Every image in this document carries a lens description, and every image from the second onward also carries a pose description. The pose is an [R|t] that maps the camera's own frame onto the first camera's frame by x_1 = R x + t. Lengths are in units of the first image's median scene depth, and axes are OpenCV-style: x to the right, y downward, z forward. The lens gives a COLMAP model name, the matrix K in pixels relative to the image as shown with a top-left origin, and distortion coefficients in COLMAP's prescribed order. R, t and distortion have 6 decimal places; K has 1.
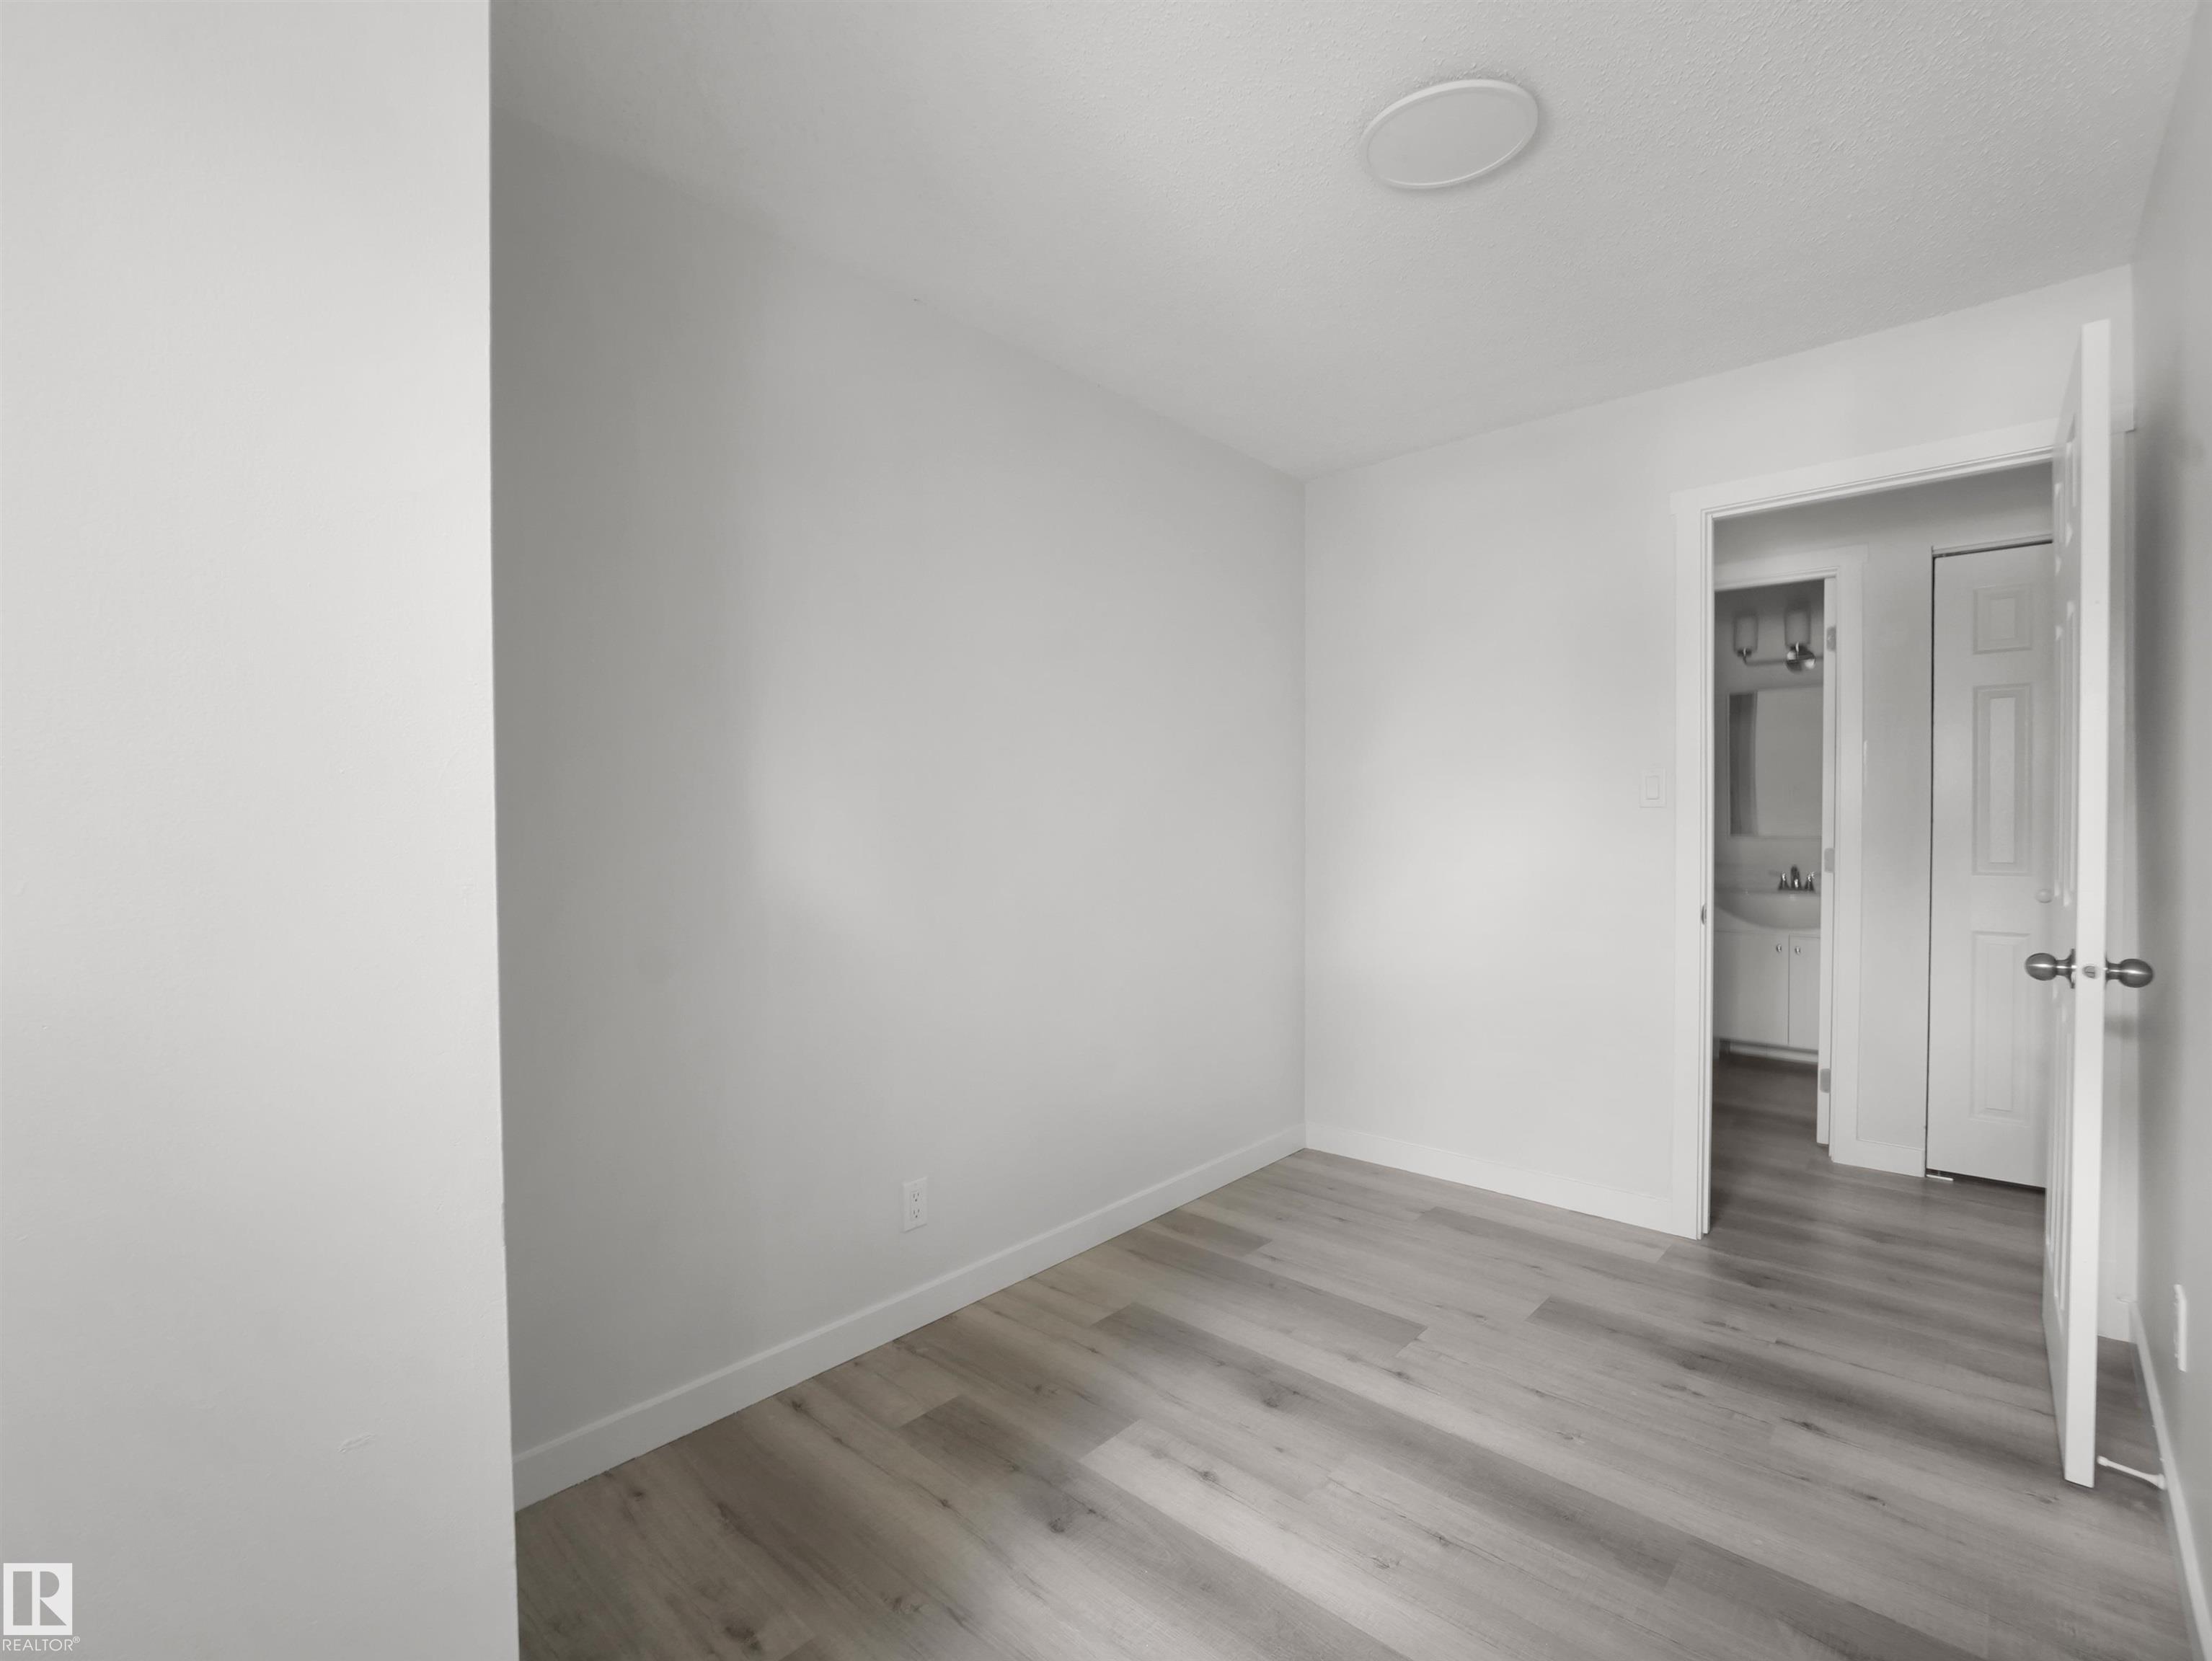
lens RADIAL K [[1011.1, 0, 1095.3], [0, 1011.1, 832.9], [0, 0, 1]] dist [0.000119, 0.000728]
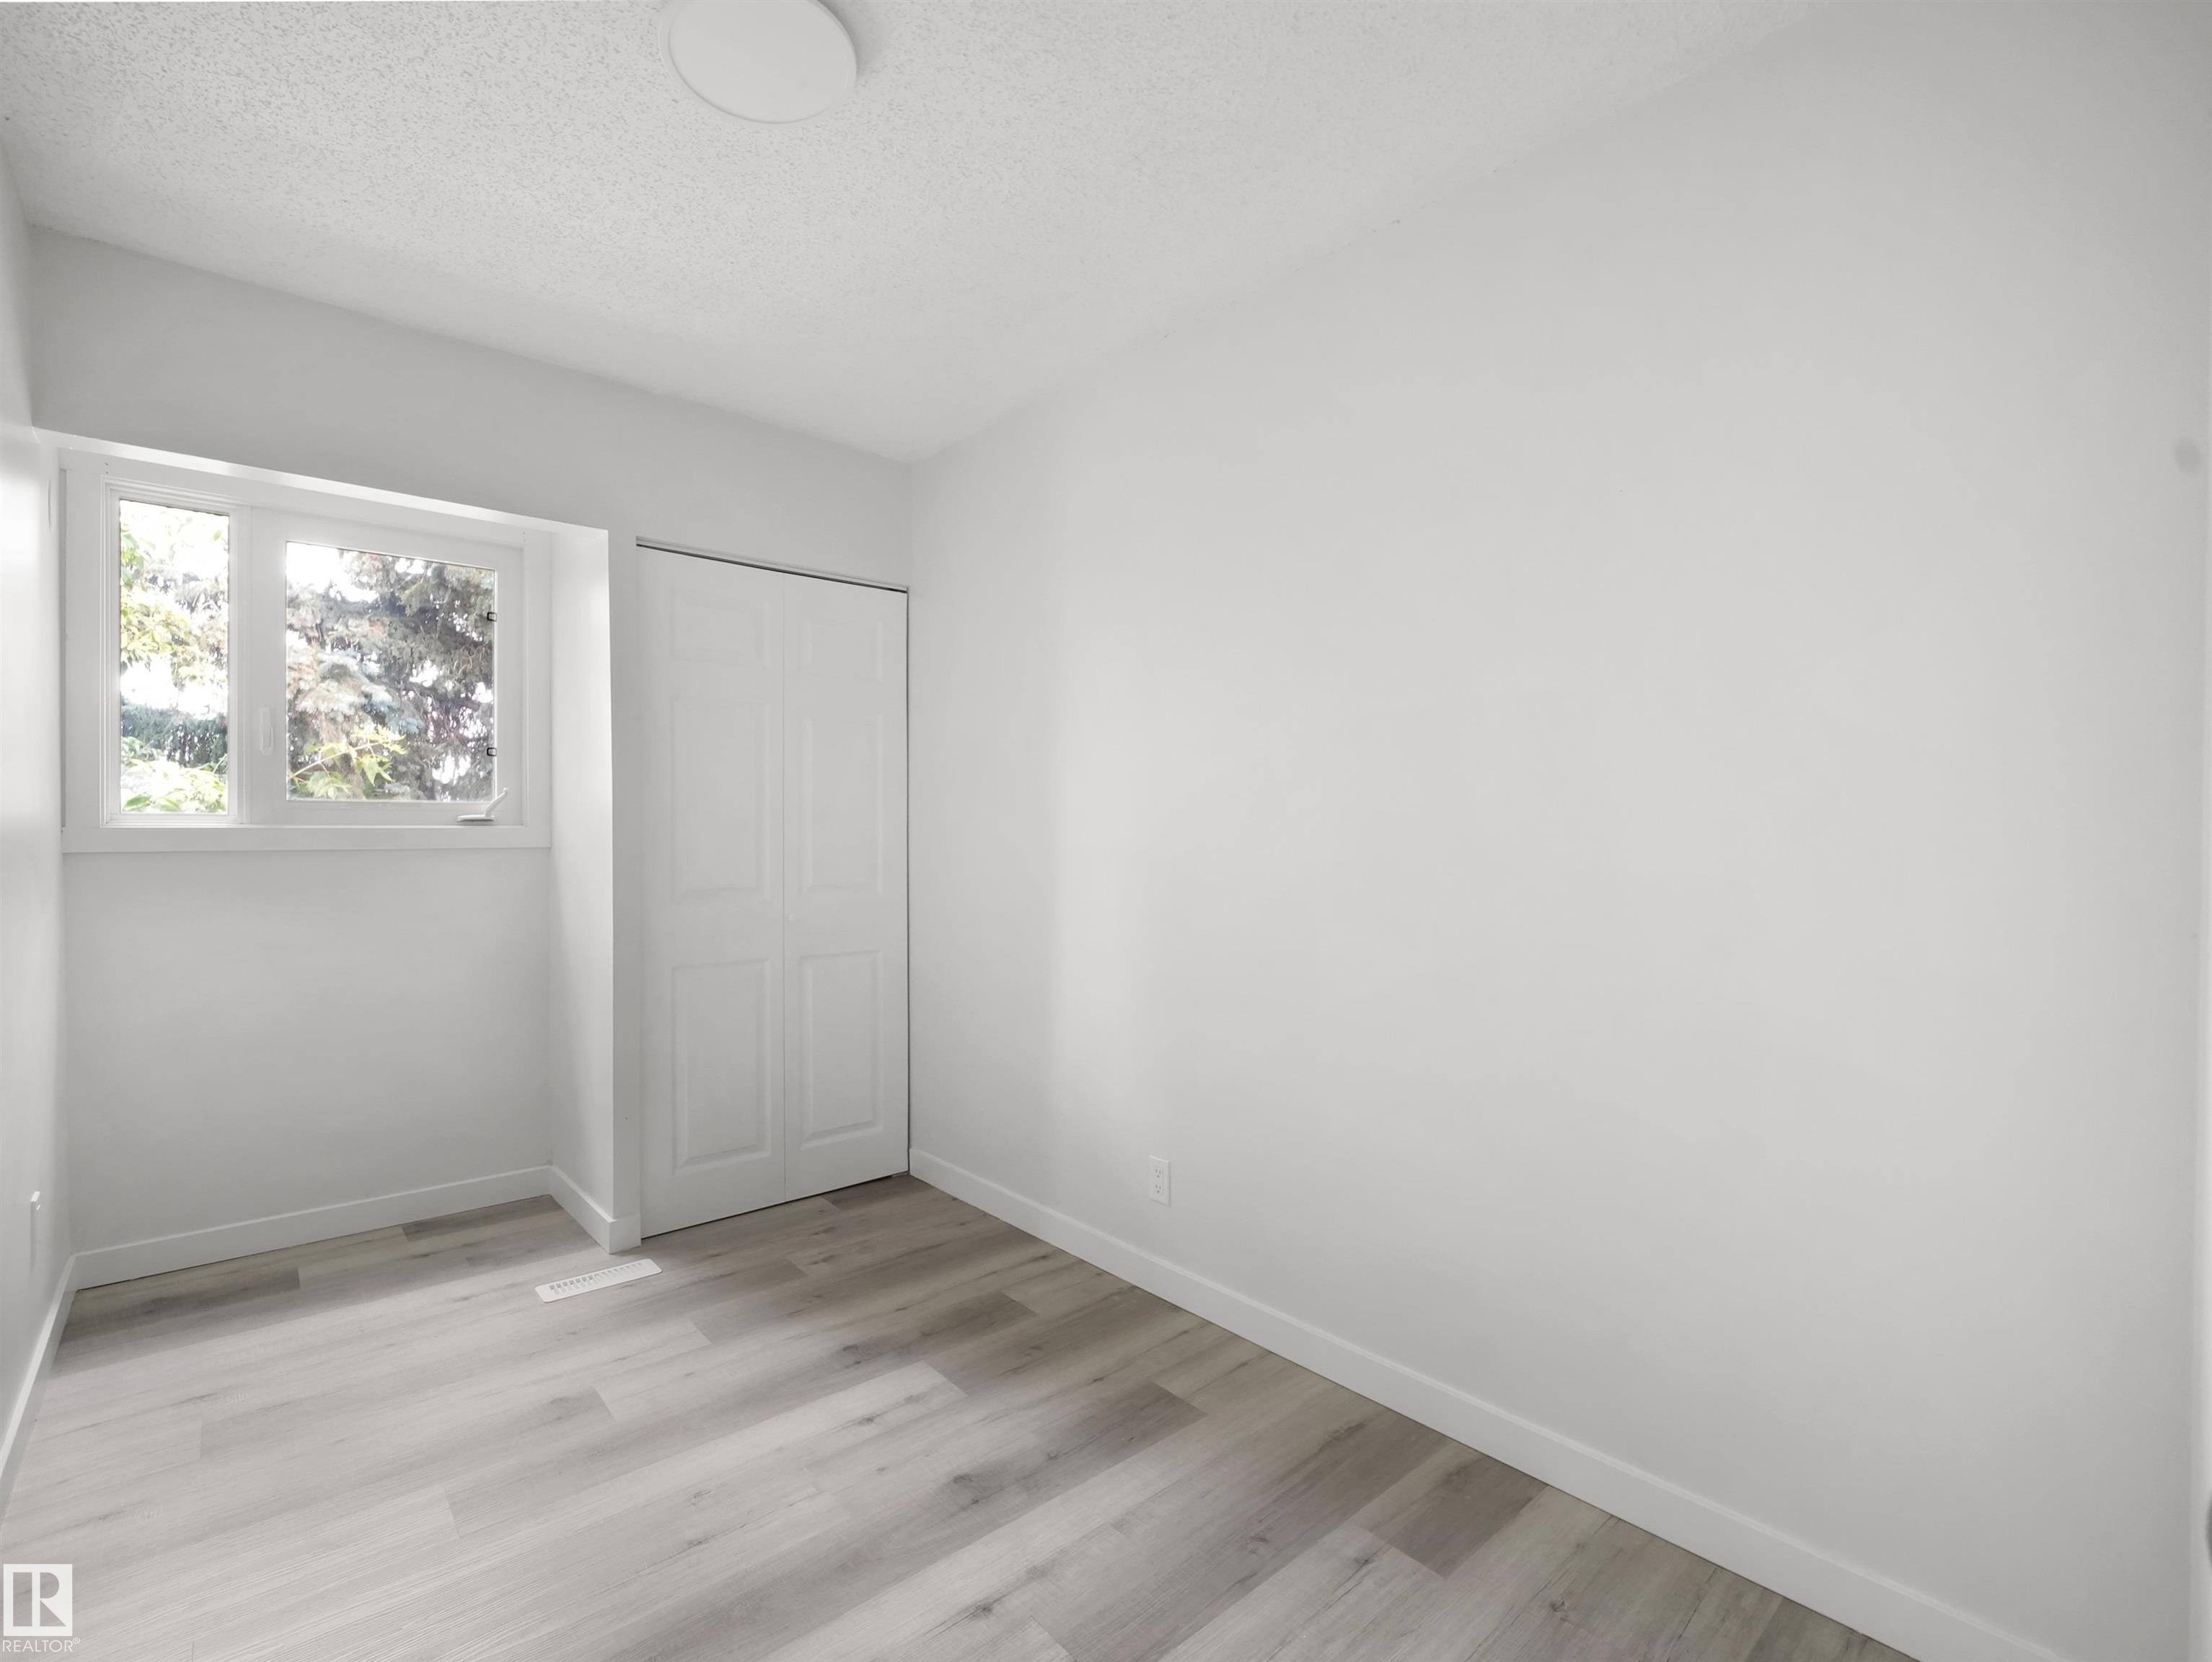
lens RADIAL K [[1011.2, 0, 1094.8], [0, 1011.2, 827.3], [0, 0, 1]] dist [0.000119, 0.000728]
pose [[-0.110606, -0.003510, -0.993858, 1.010865], [-0.008498, 0.999961, -0.002586, -0.009856], [0.993828, 0.008159, -0.110631, 1.165085]]
